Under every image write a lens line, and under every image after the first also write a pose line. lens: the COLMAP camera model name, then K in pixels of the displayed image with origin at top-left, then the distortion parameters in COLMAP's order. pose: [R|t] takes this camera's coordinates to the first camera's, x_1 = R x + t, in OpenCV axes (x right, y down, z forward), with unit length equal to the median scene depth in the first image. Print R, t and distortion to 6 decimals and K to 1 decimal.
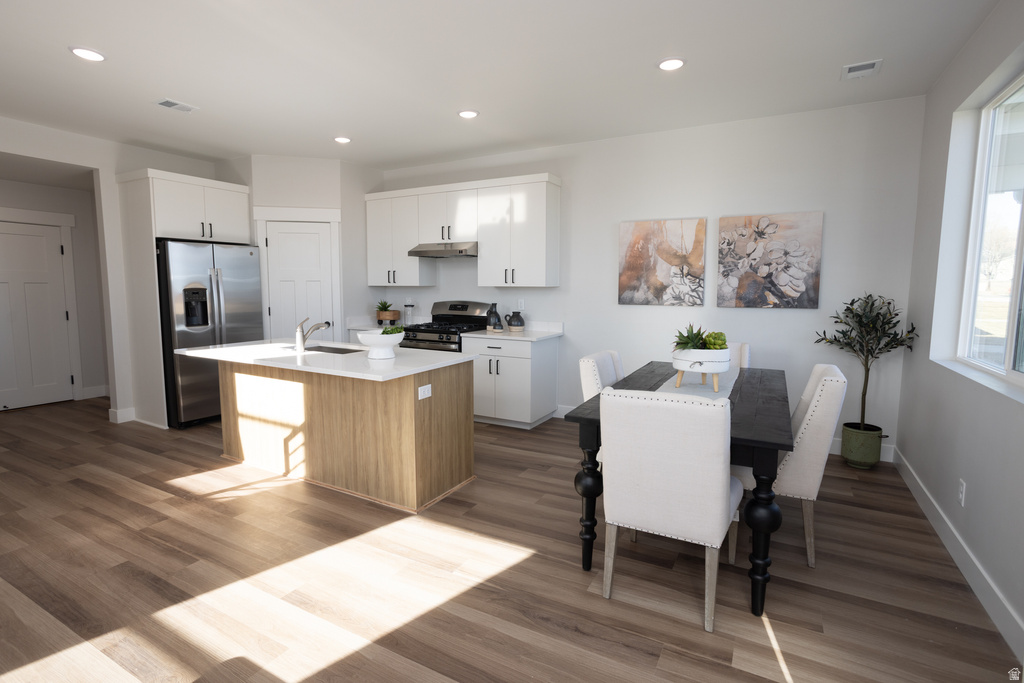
lens RADIAL K [[492.3, 0, 511.8], [0, 492.3, 340.0], [0, 0, 1]] dist [-0.031880, 0.001476]
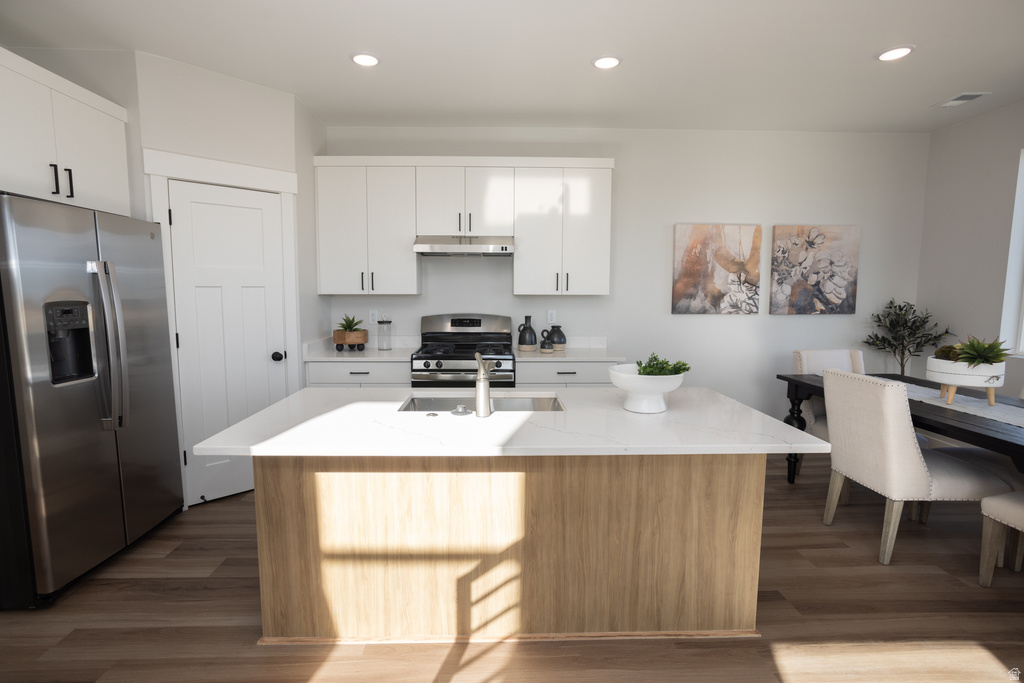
lens RADIAL K [[492.3, 0, 511.2], [0, 492.3, 344.3], [0, 0, 1]] dist [-0.031880, 0.001476]
pose [[0.863607, -0.055083, 0.501148, -0.531461], [0.056949, 0.998310, 0.011591, -0.047023], [-0.500939, 0.018529, 0.865284, 0.390983]]
